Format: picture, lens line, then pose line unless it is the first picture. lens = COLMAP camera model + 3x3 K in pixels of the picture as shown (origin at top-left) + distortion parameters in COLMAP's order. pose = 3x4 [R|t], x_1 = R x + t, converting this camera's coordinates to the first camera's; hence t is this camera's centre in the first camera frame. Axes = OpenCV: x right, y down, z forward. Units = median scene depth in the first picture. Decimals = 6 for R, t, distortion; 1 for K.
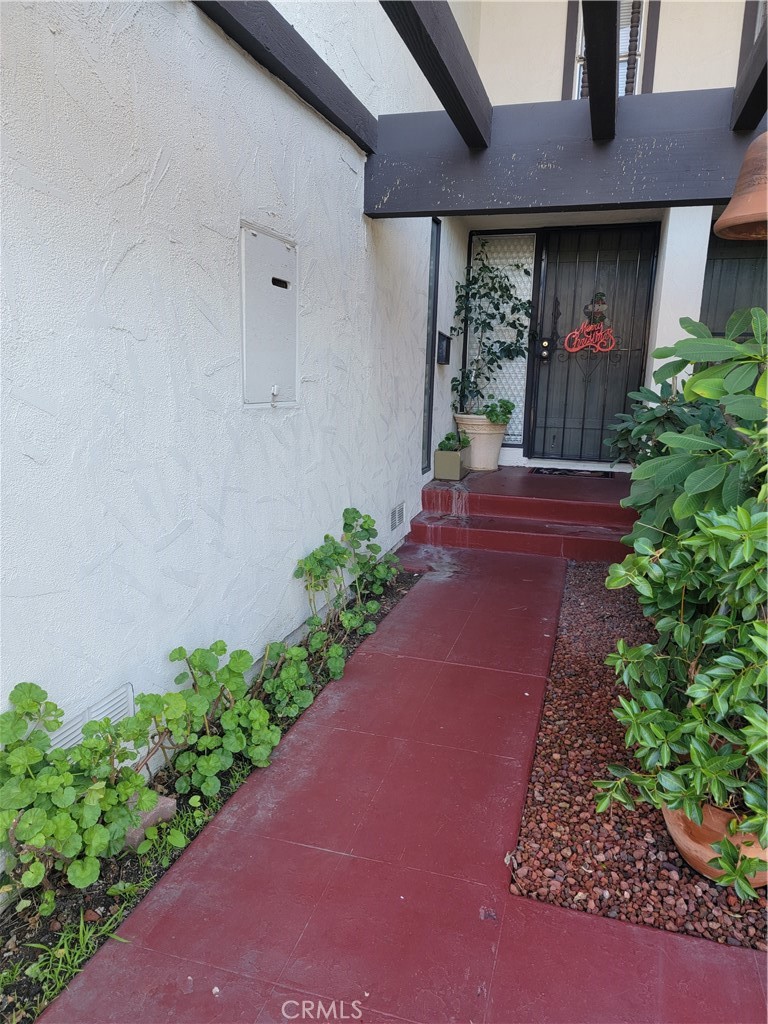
lens RADIAL K [[716.1, 0, 384.8], [0, 716.1, 512.6], [0, 0, 1]] dist [0.024171, 0.000683]
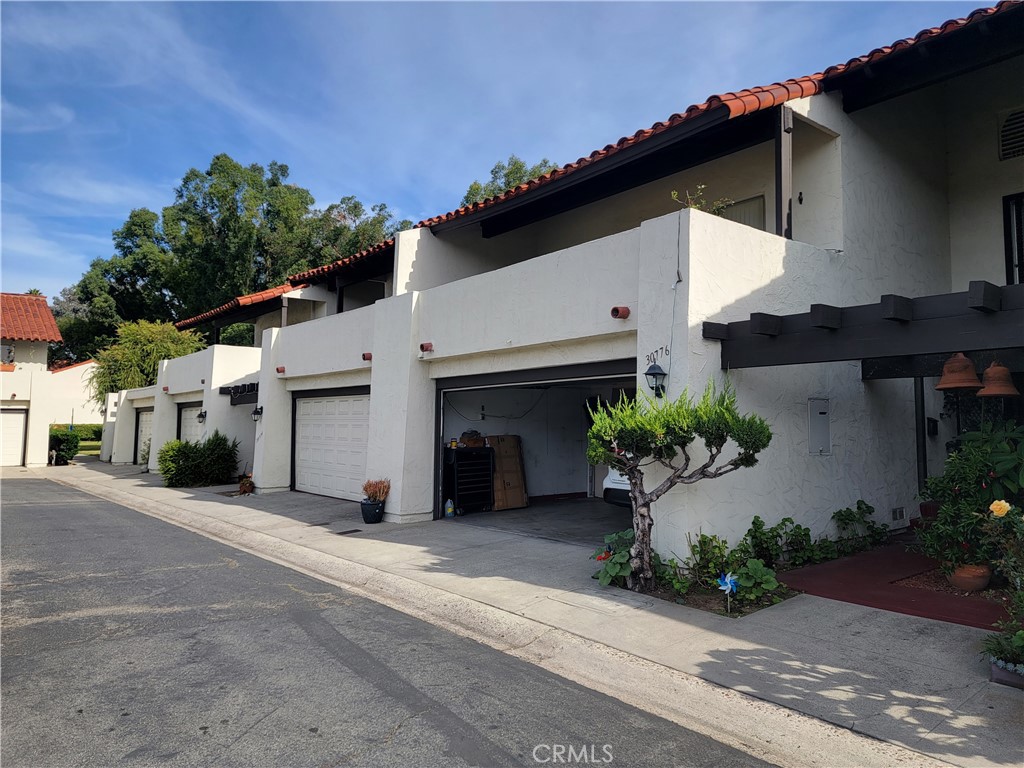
lens RADIAL K [[716.1, 0, 514.0], [0, 716.1, 382.1], [0, 0, 1]] dist [0.024171, 0.000683]
pose [[0.827084, -0.061177, -0.558739, 0.389558], [-0.088892, 0.967313, -0.237496, 0.311963], [0.555005, 0.246096, 0.794611, -1.751514]]
